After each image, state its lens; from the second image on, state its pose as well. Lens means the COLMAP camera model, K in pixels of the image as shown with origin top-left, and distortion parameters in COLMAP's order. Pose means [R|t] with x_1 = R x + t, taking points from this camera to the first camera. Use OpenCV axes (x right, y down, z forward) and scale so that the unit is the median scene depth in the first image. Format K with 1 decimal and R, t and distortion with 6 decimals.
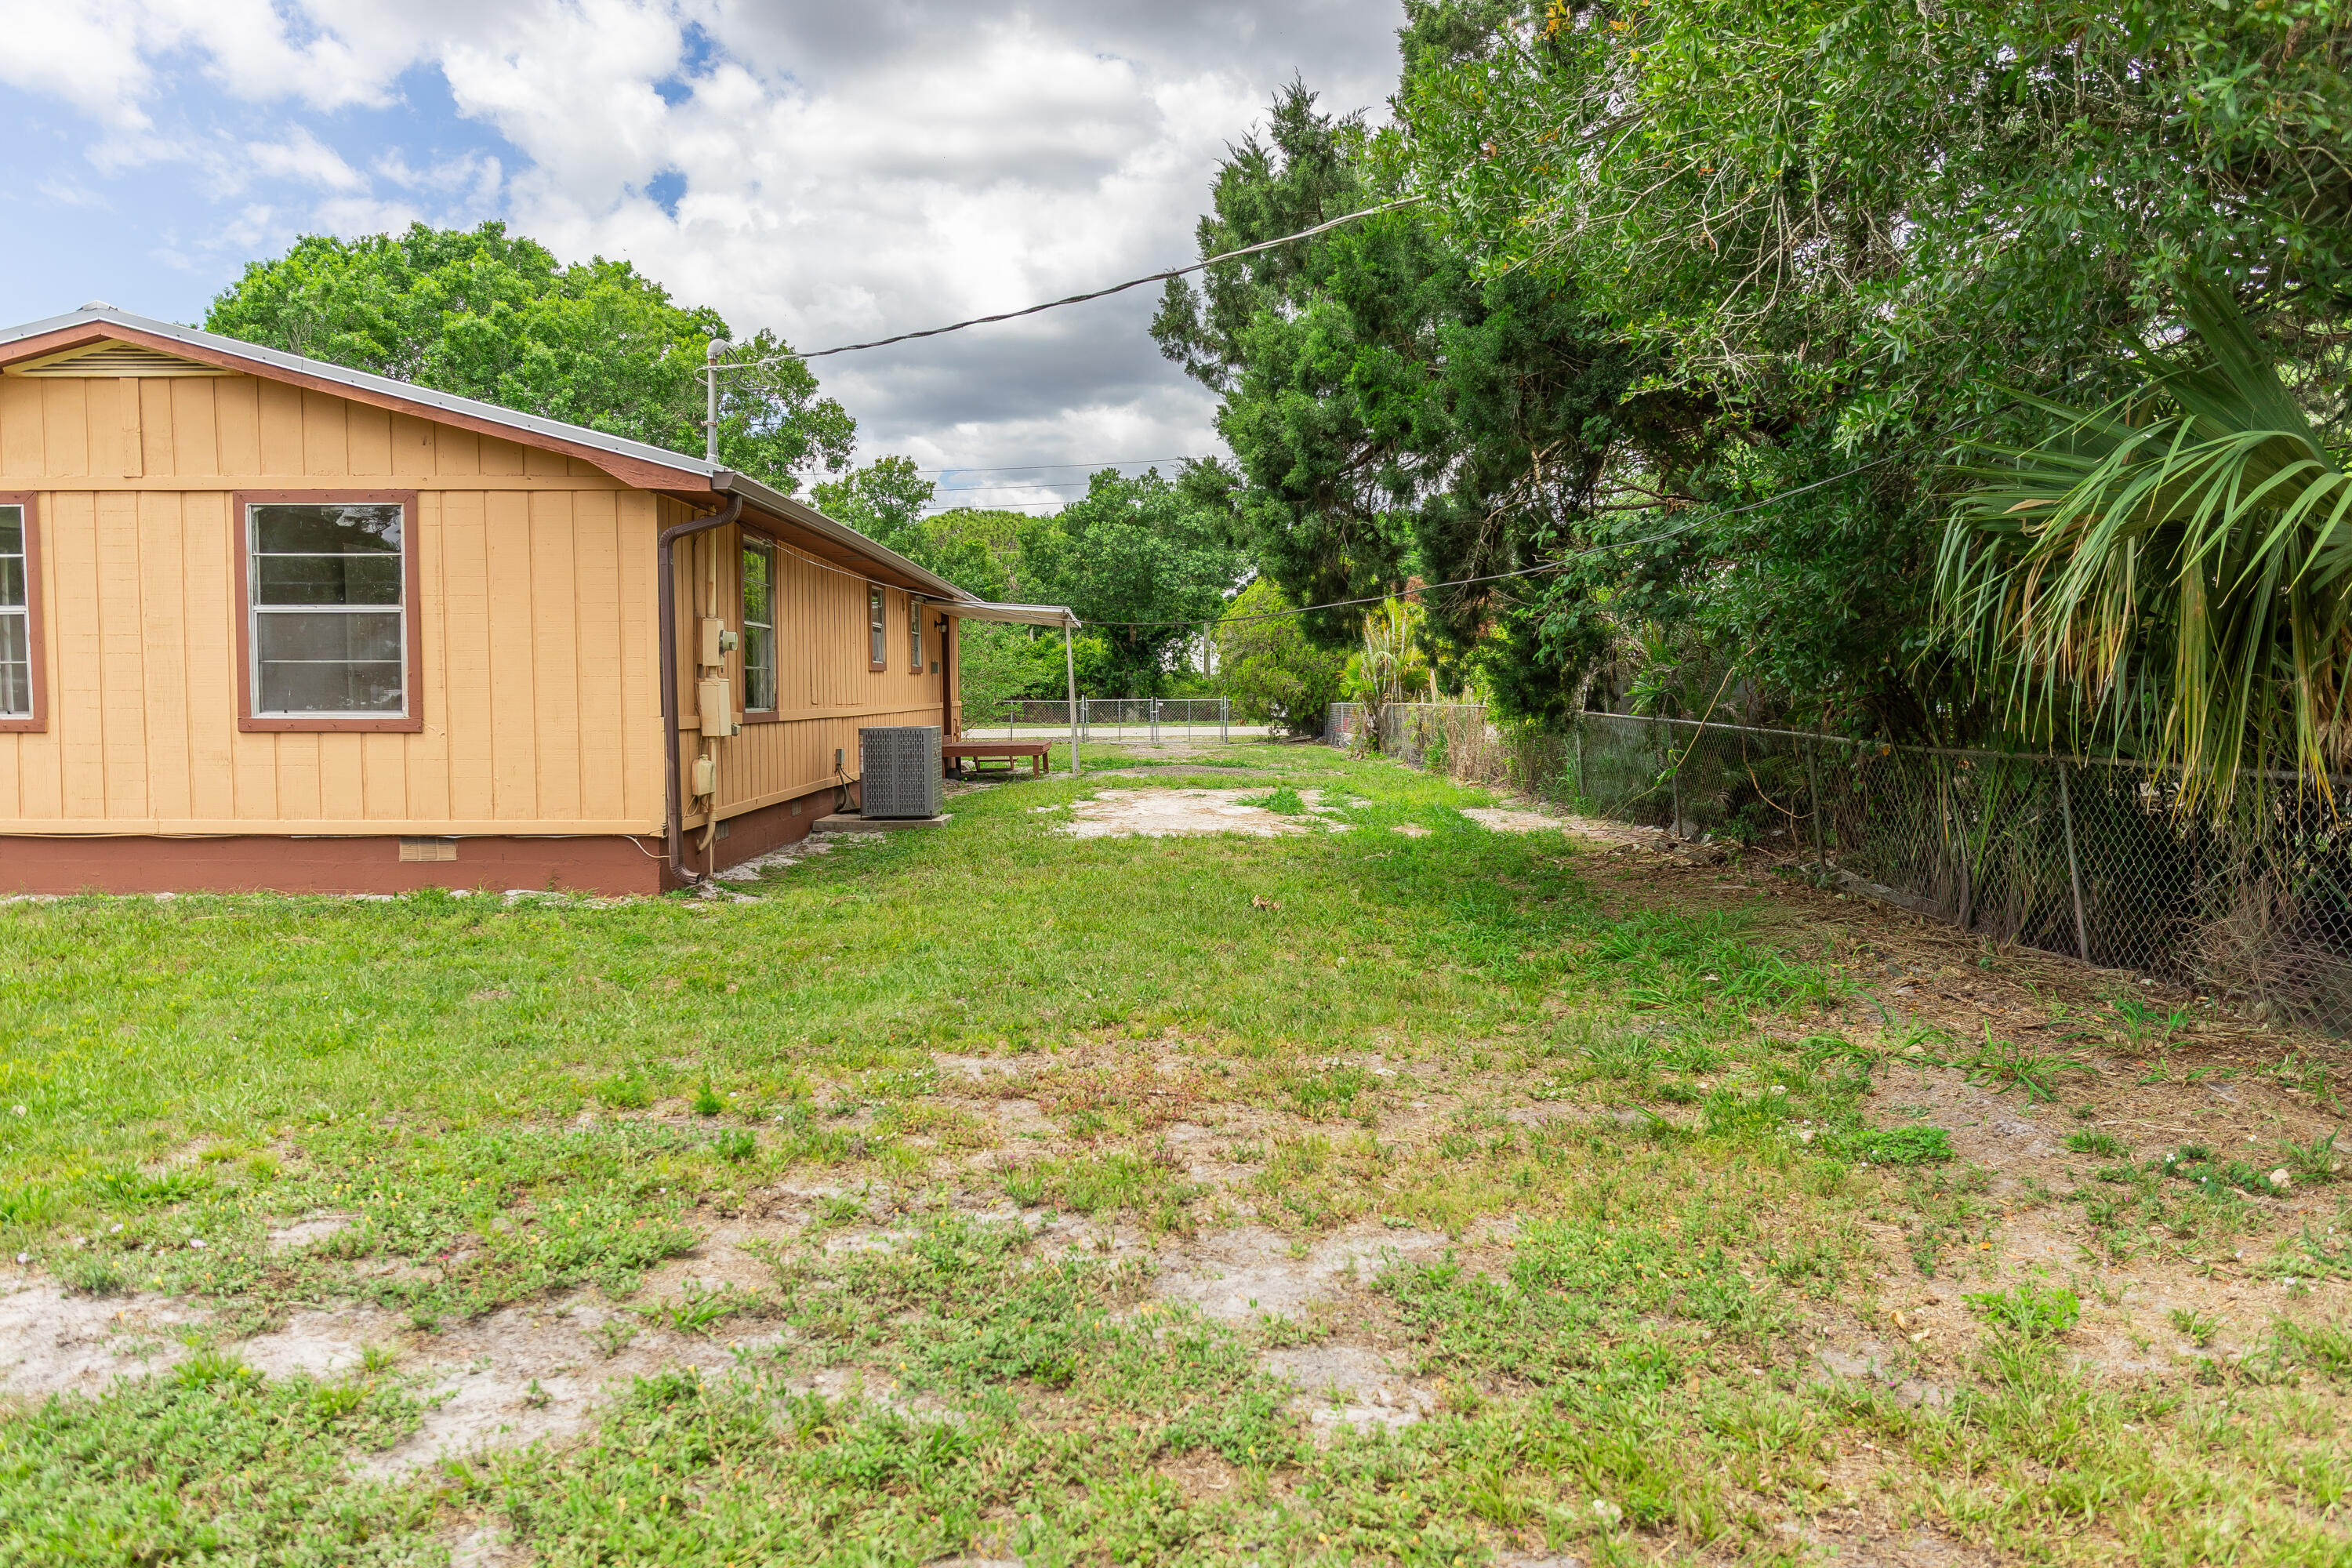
lens RADIAL K [[1567.3, 0, 1176.0], [0, 1567.3, 784.0], [0, 0, 1]] dist [-0.015681, -0.004854]
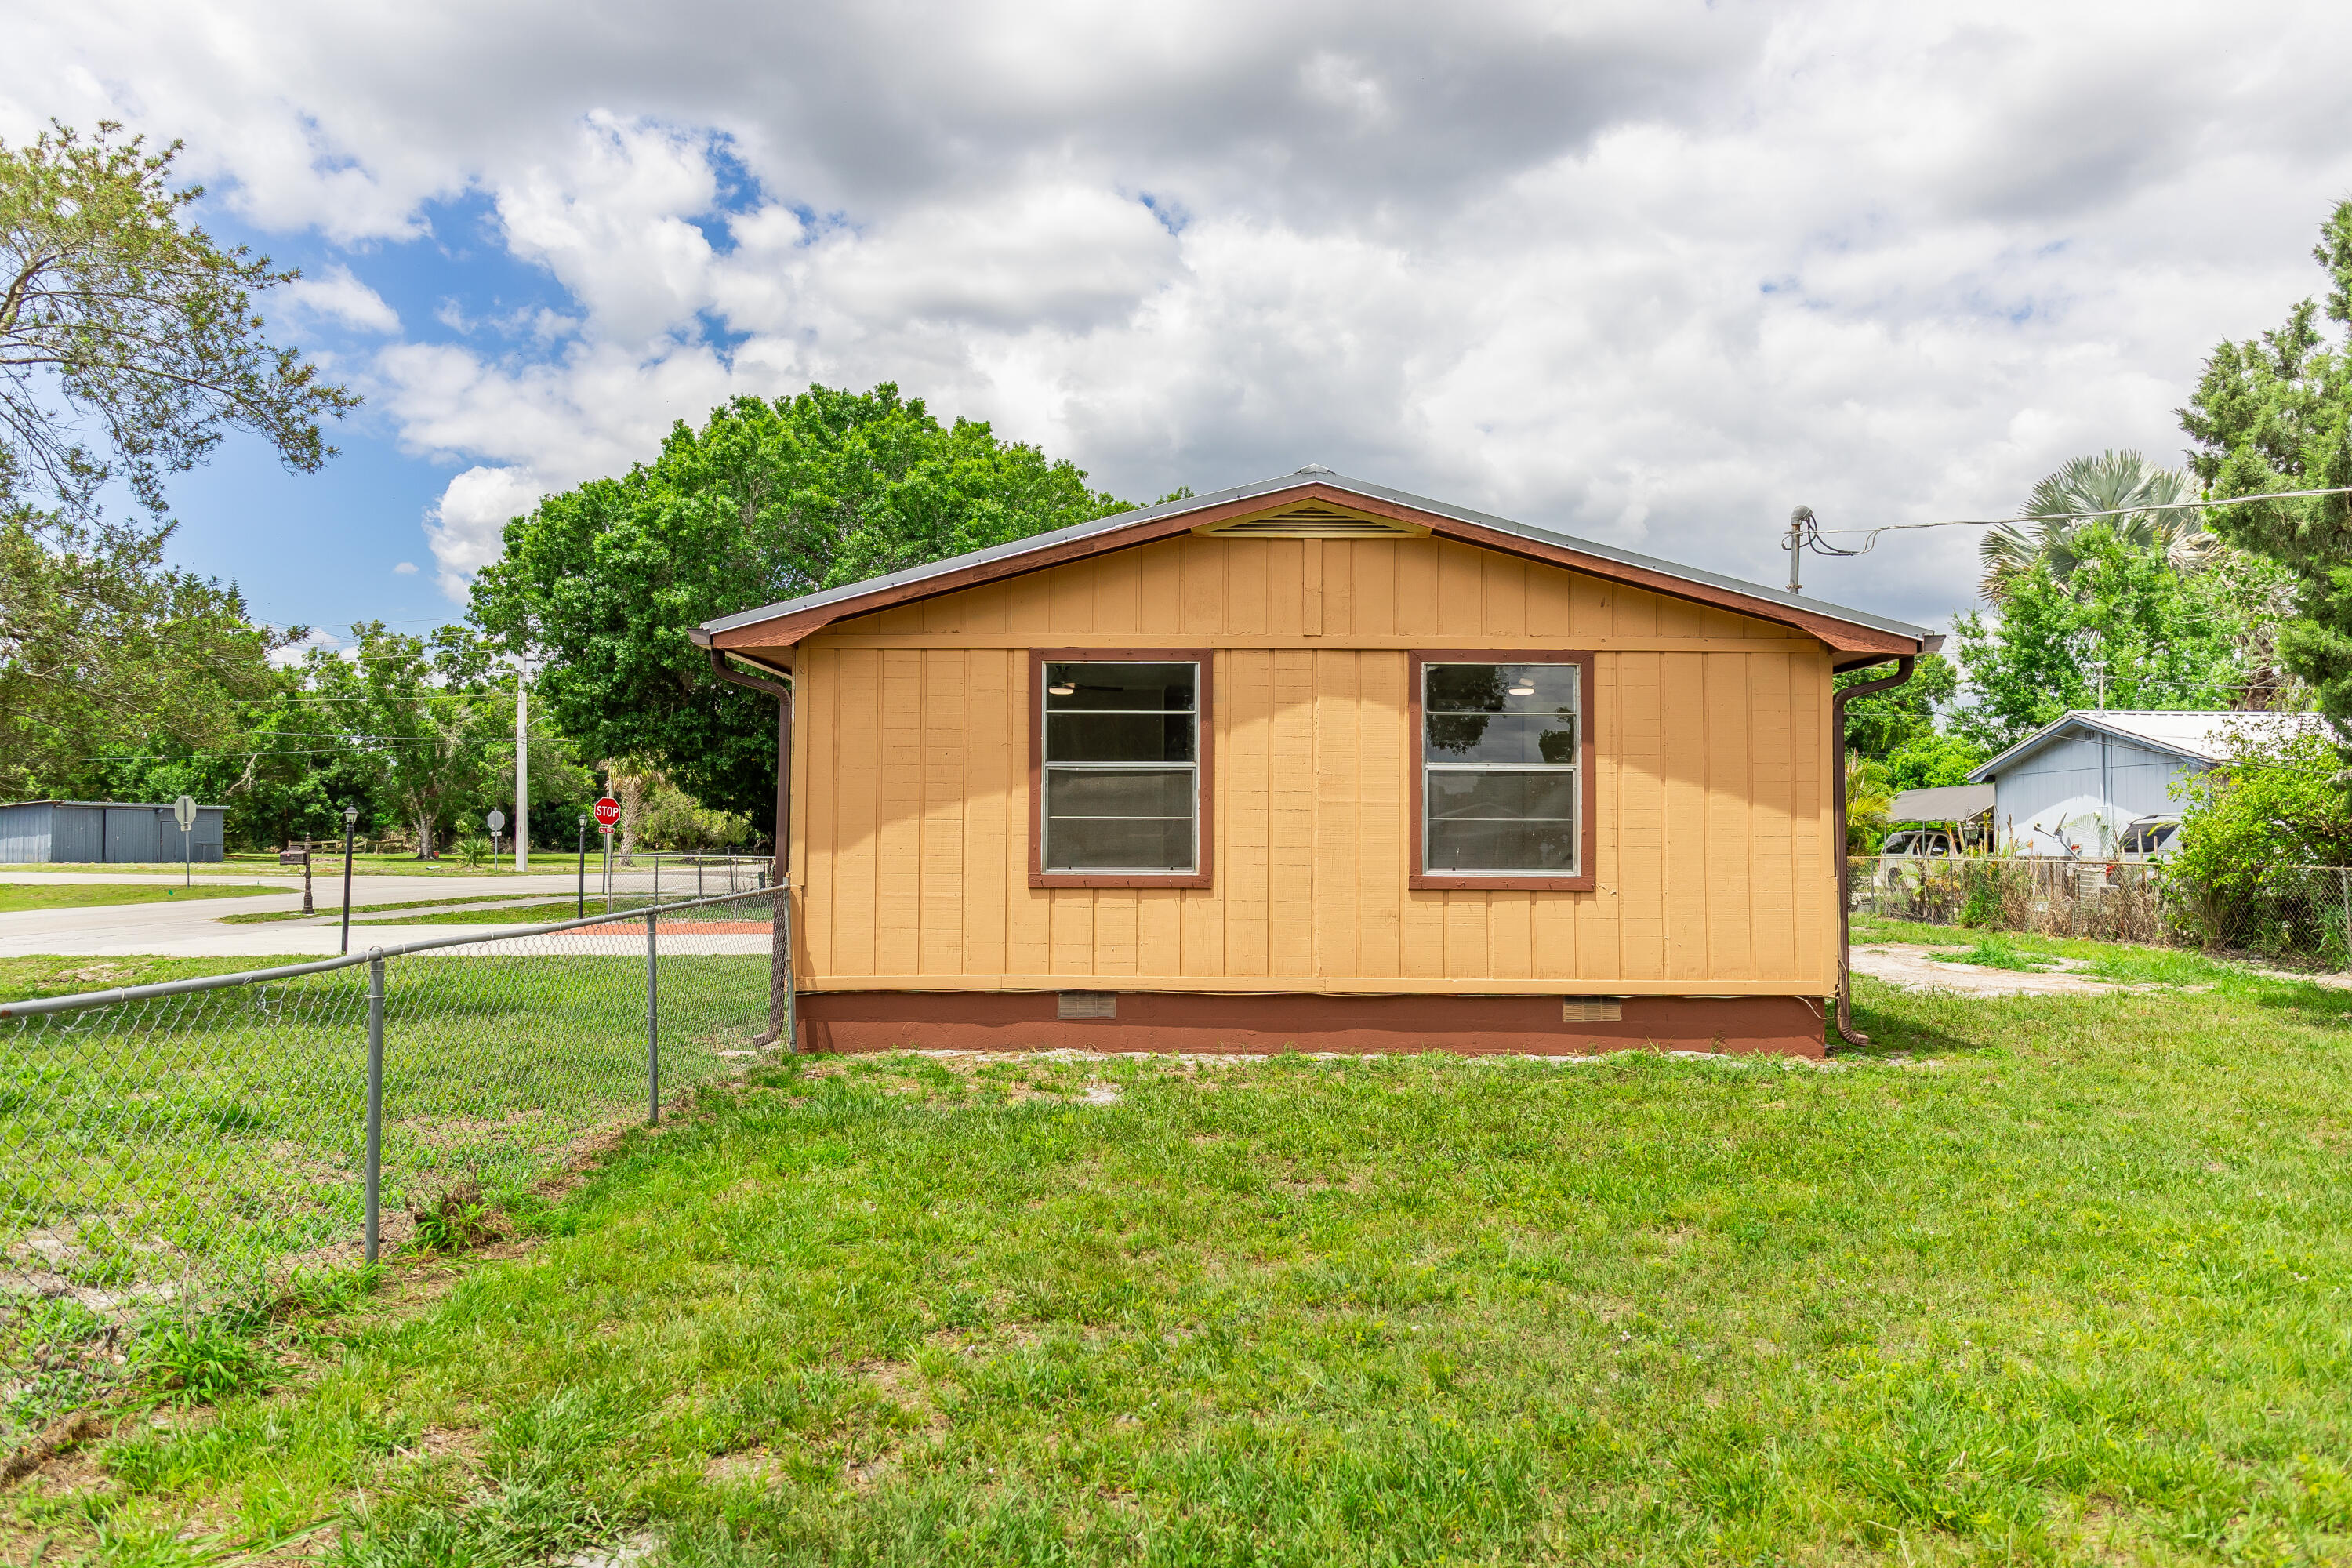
lens RADIAL K [[1666.1, 0, 1176.1], [0, 1666.1, 819.5], [0, 0, 1]] dist [0.000344, -0.000806]
pose [[0.999975, 0.003988, -0.005923, -0.738345], [-0.004438, 0.996949, -0.077929, 0.005162], [0.005594, 0.077954, 0.996941, -0.065017]]
